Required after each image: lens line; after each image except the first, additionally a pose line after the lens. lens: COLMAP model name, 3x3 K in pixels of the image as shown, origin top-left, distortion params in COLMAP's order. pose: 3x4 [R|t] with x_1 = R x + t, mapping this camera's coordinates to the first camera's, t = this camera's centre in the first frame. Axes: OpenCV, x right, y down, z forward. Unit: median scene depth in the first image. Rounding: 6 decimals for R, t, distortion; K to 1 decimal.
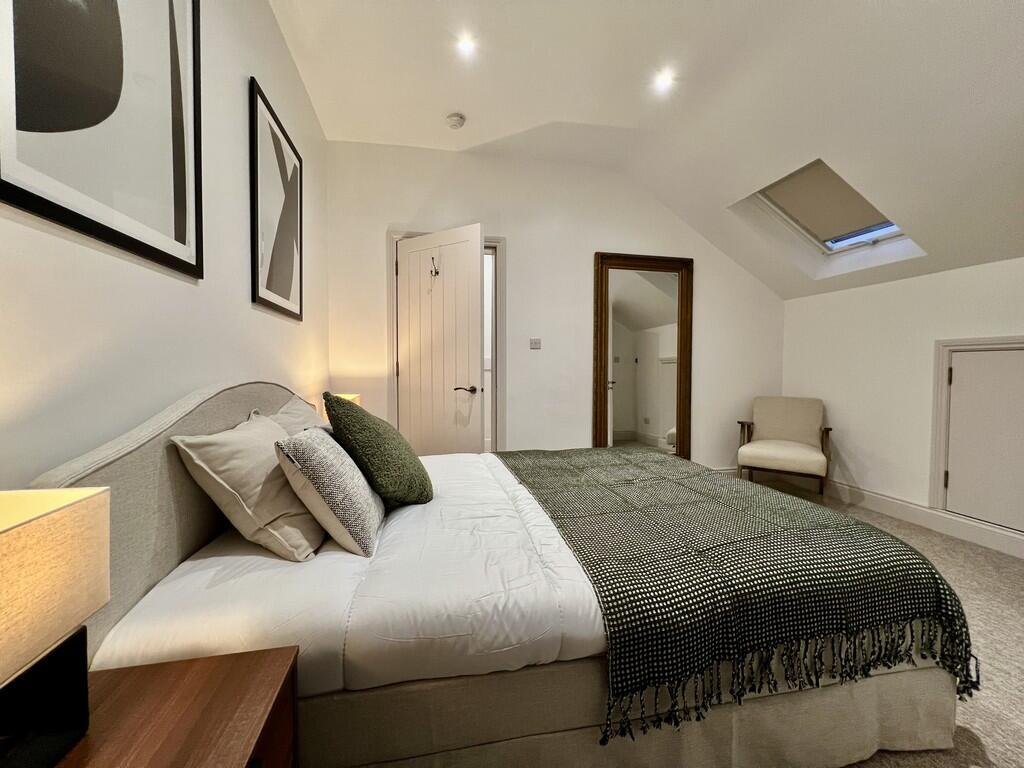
lens RADIAL K [[408.0, 0, 510.8], [0, 408.0, 381.3], [0, 0, 1]] dist [-0.002060, -0.000358]
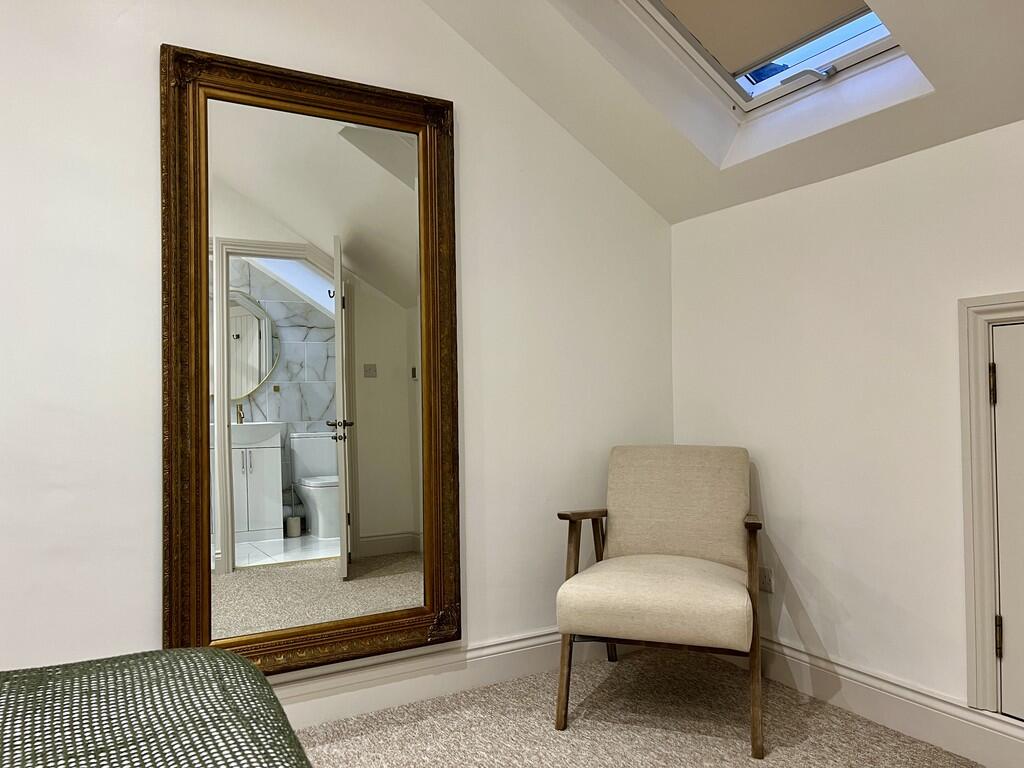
lens RADIAL K [[754.4, 0, 512.0], [0, 754.4, 384.0], [0, 0, 1]] dist [0.035569, -0.083424]
pose [[0.953992, -0.013442, 0.299530, 0.307756], [0.028984, 0.998450, -0.047507, 0.008420], [-0.298427, 0.054002, 0.952903, 0.333463]]
